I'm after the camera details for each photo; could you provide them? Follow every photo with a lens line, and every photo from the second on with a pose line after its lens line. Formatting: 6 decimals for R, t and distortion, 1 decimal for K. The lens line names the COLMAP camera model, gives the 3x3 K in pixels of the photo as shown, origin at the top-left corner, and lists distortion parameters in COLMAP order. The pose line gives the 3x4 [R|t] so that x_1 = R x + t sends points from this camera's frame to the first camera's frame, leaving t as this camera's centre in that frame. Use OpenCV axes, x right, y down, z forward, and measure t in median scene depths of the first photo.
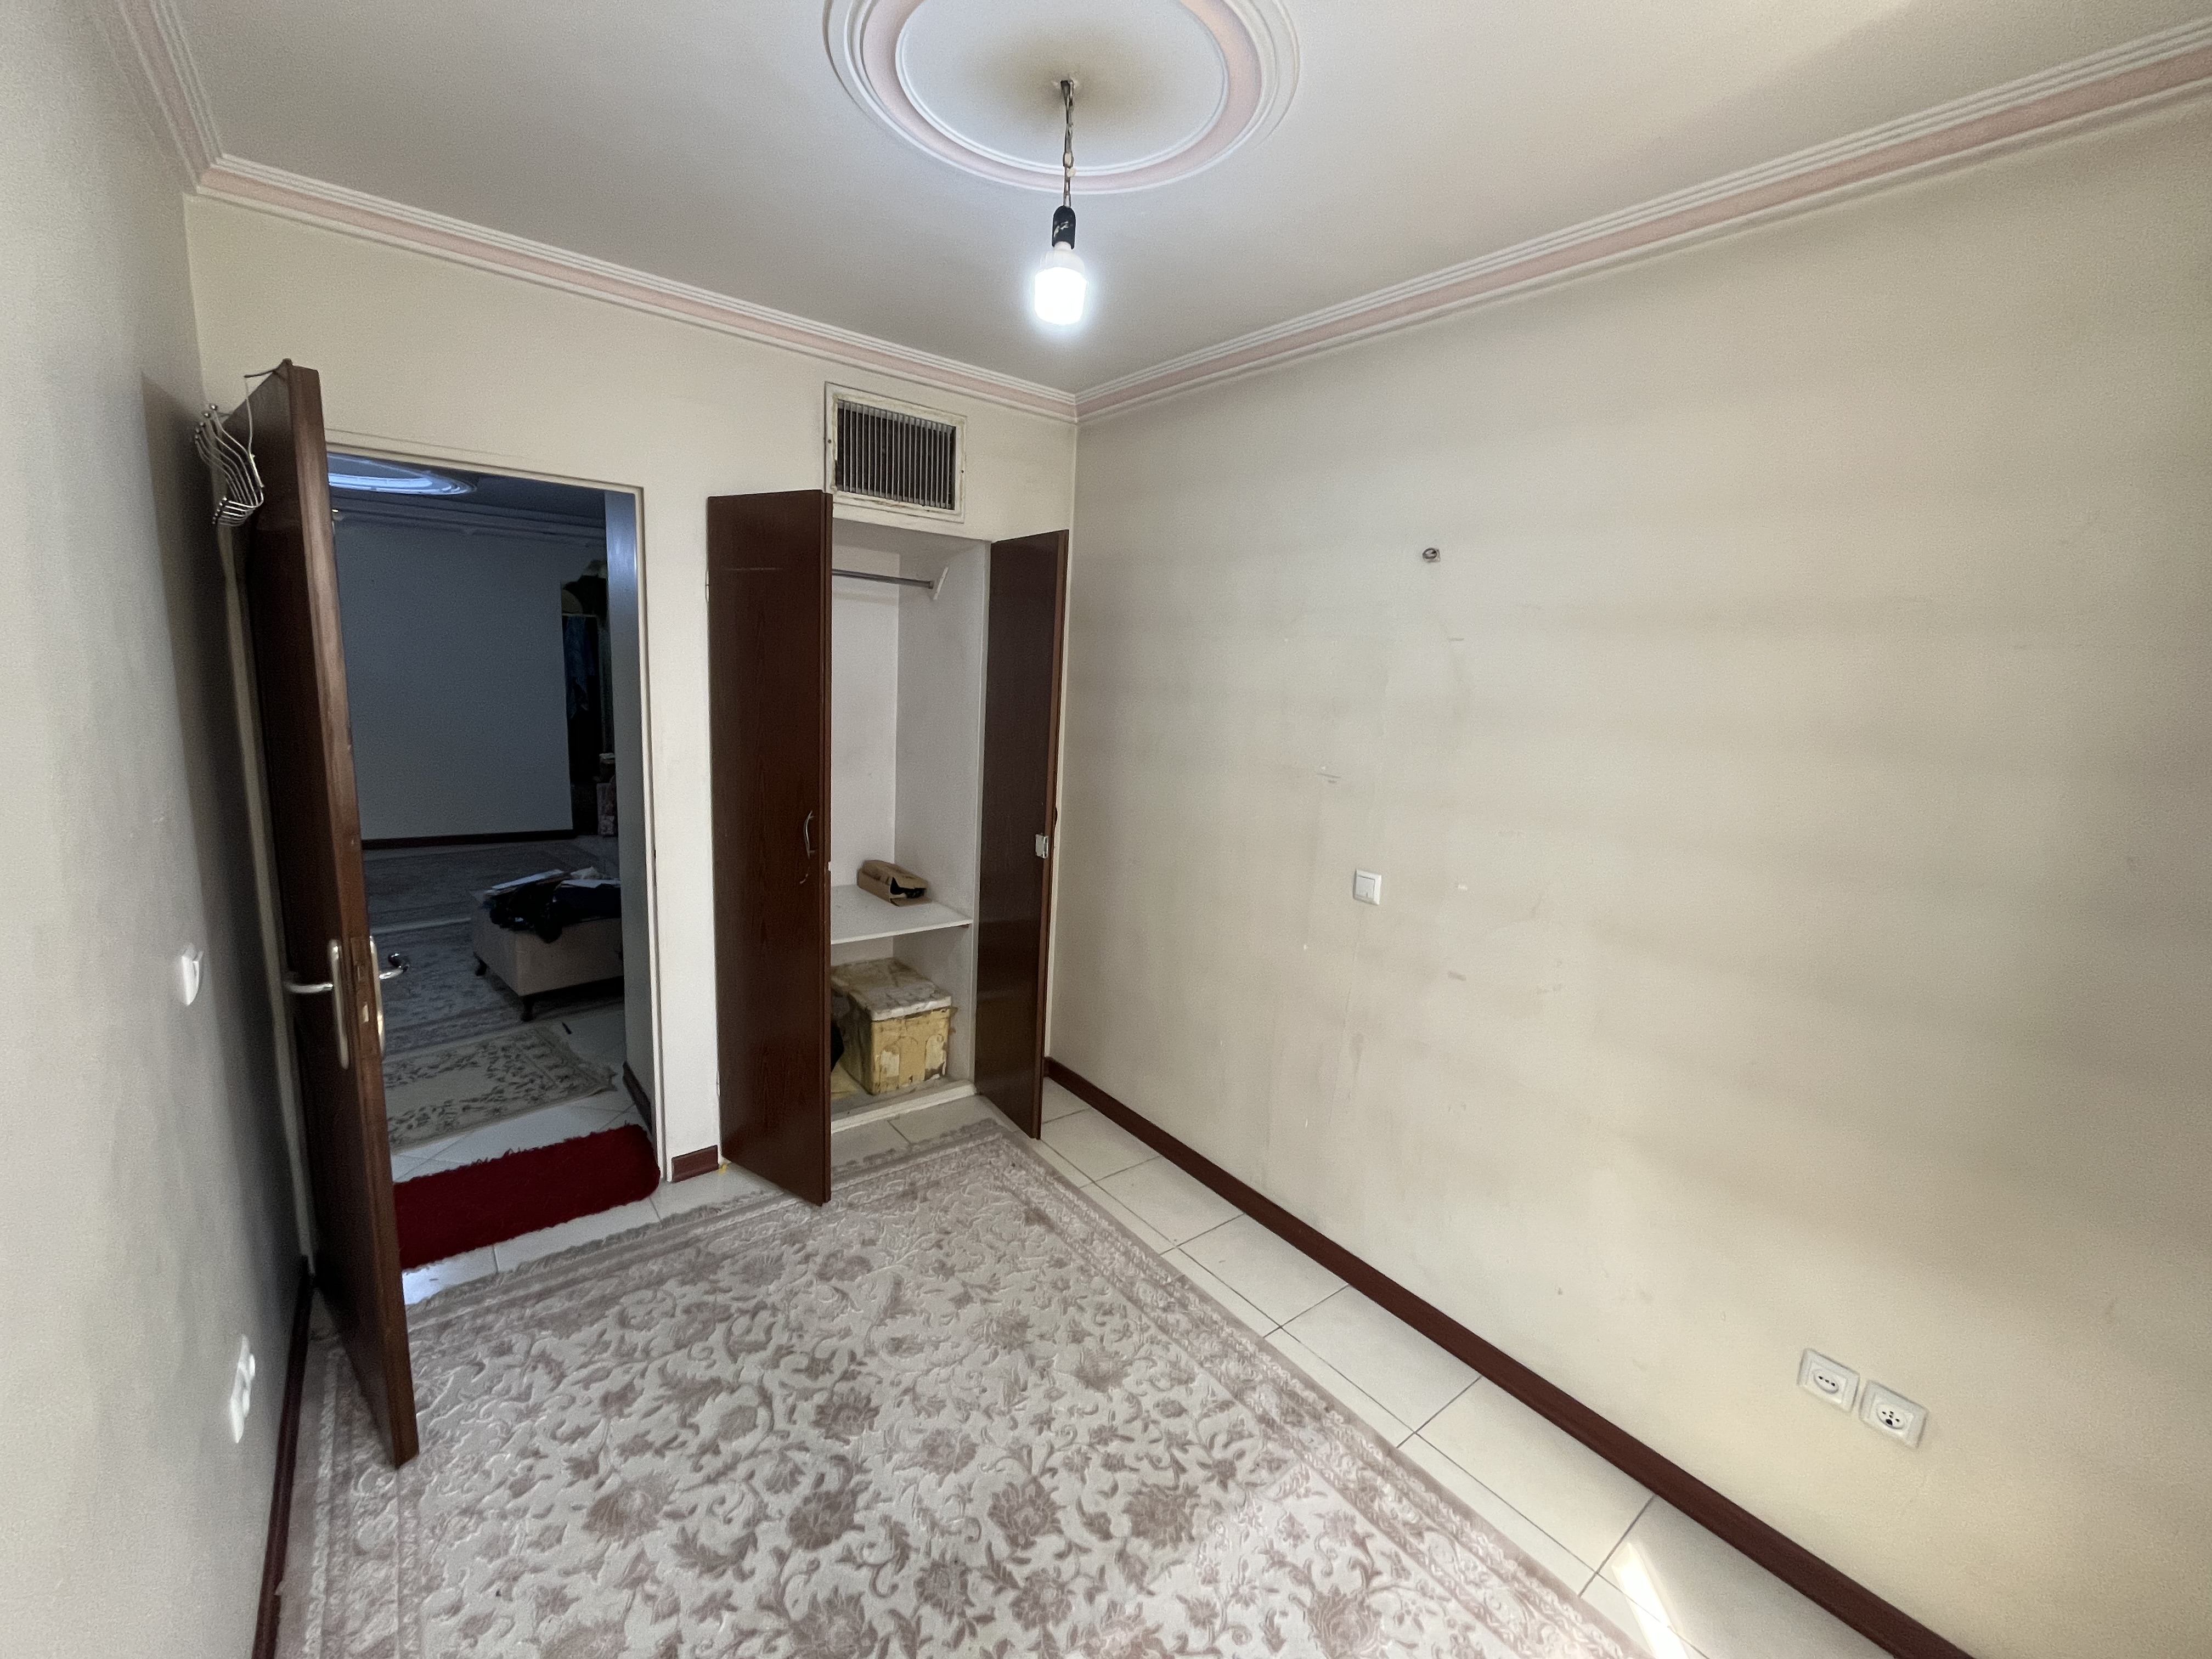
lens RADIAL K [[895.7, 0, 1103.7], [0, 895.7, 833.0], [0, 0, 1]] dist [0.000000, -0.000236]
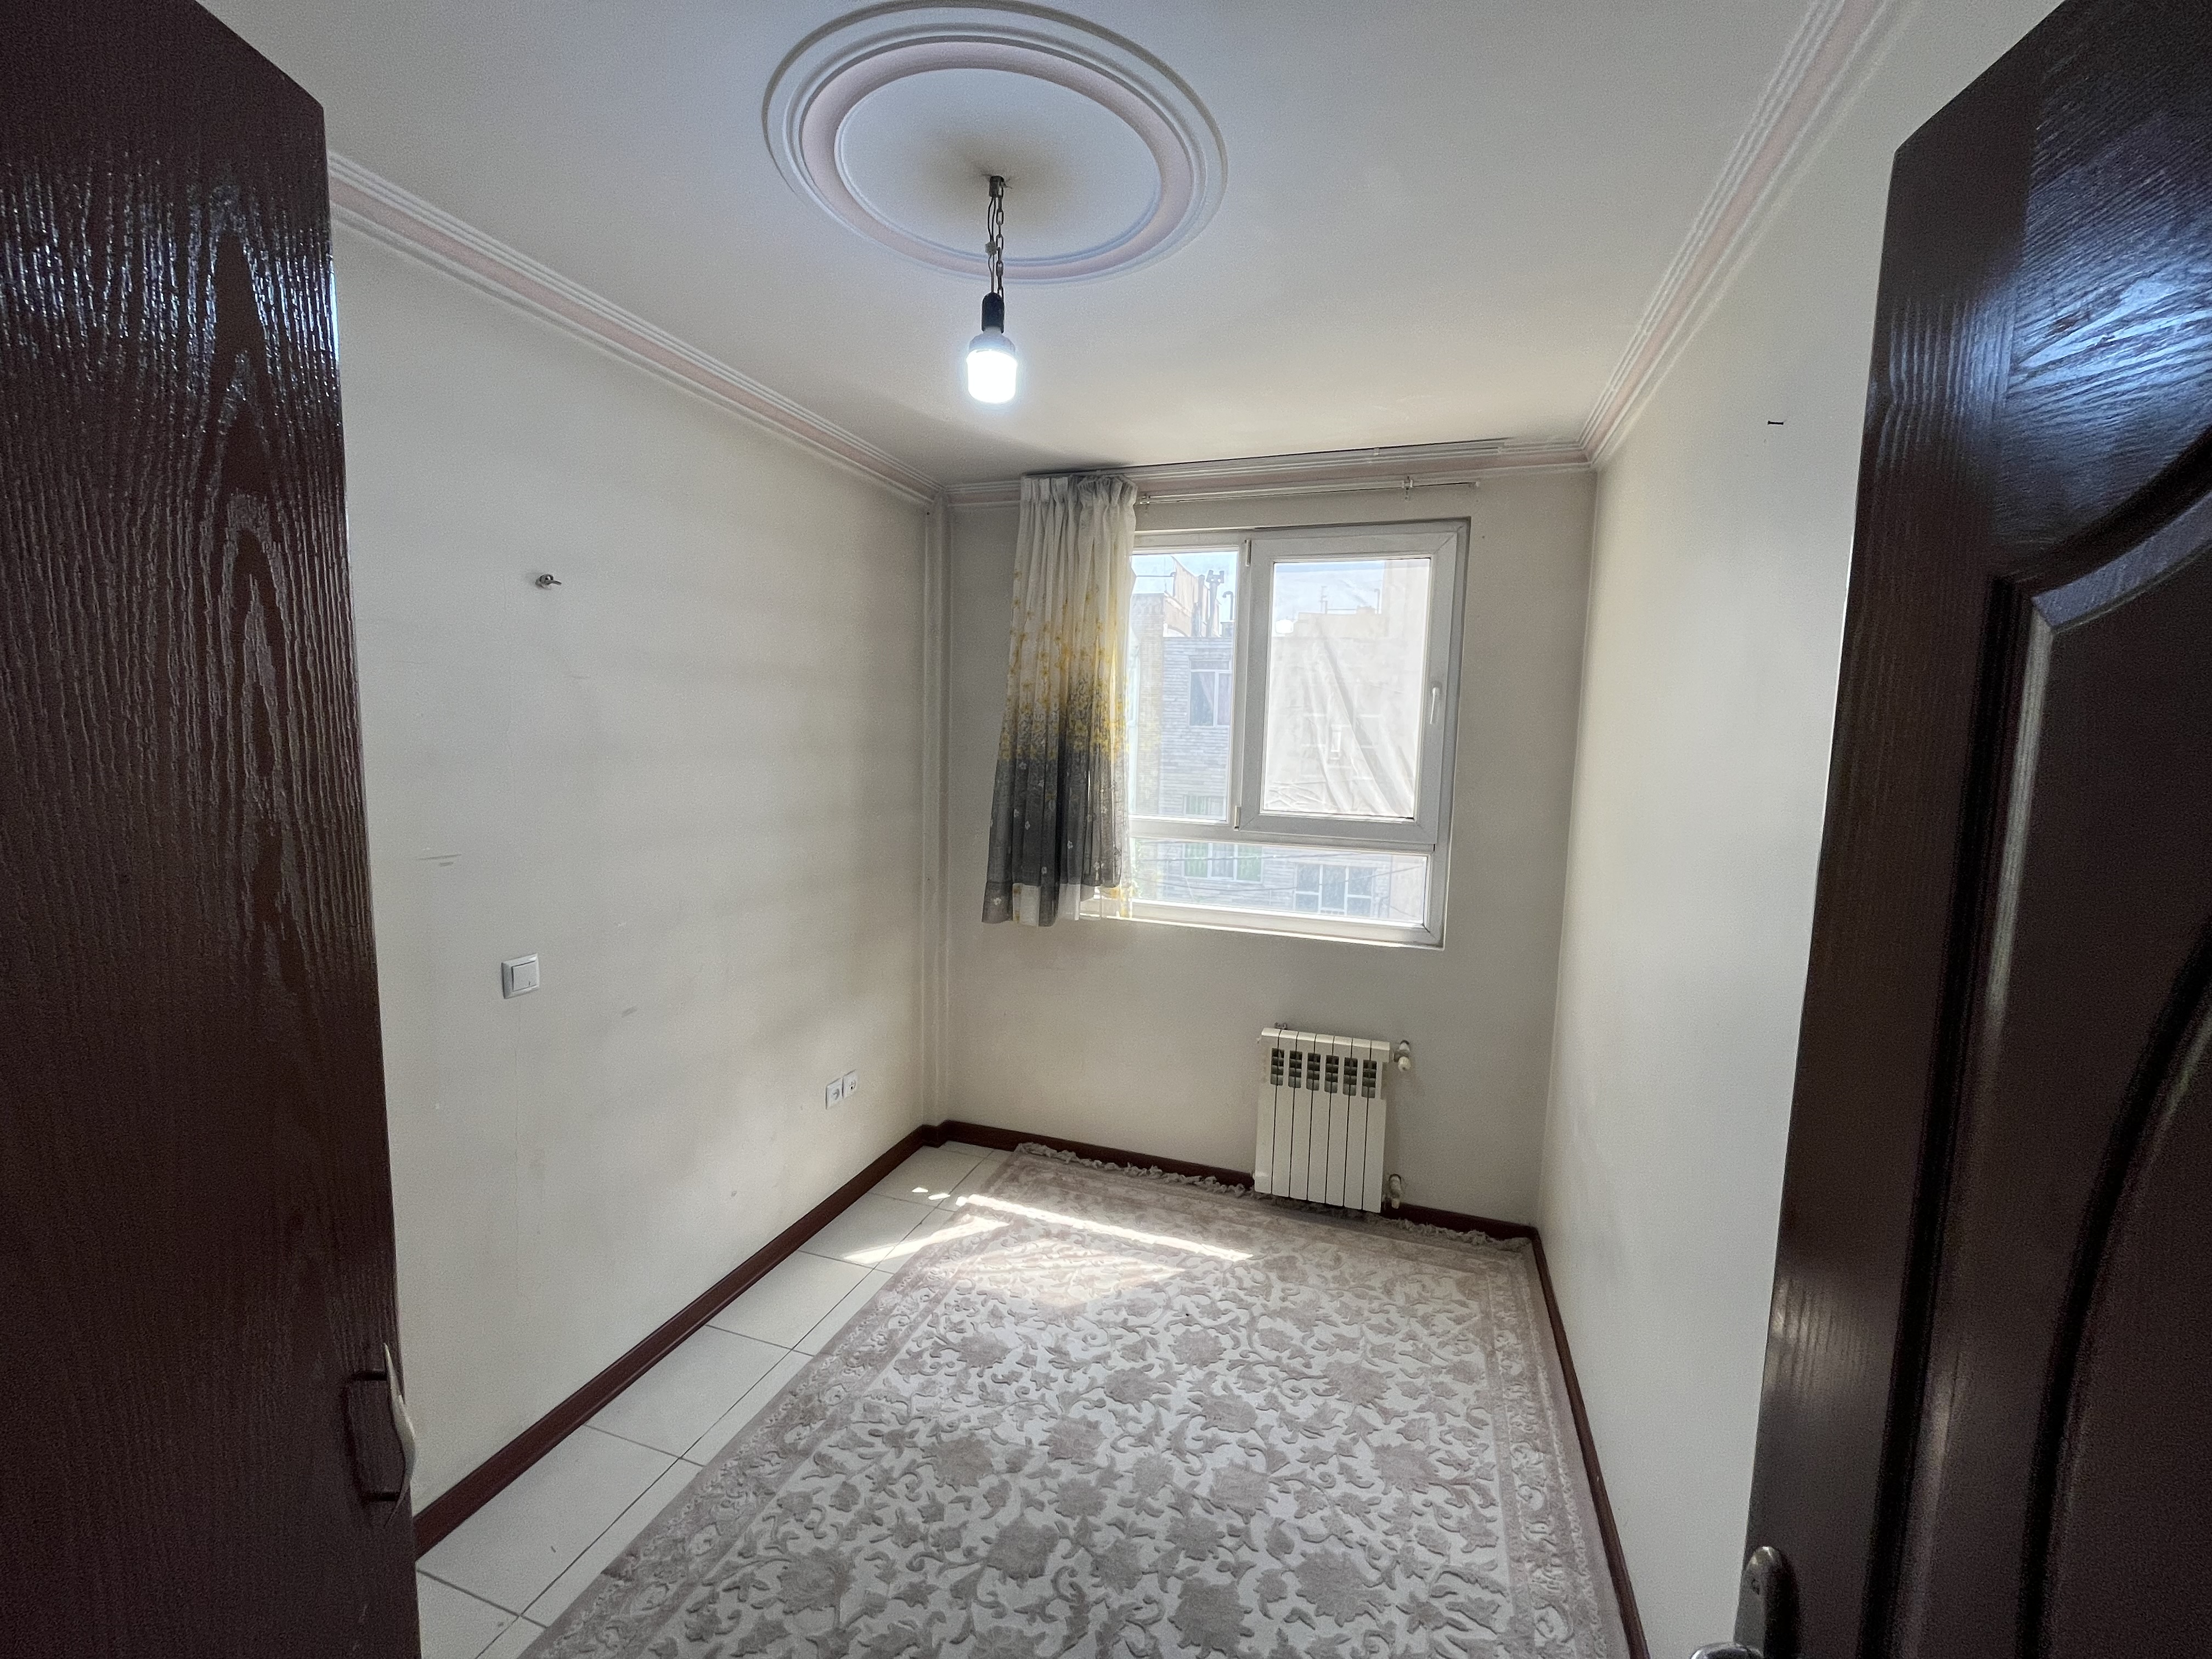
lens RADIAL K [[895.7, 0, 1105.5], [0, 895.7, 828.0], [0, 0, 1]] dist [0.000000, -0.000236]
pose [[-0.538322, -0.158222, 0.827753, -0.834156], [0.100658, 0.963114, 0.249557, -0.282179], [-0.836706, 0.217662, -0.502539, 1.213945]]
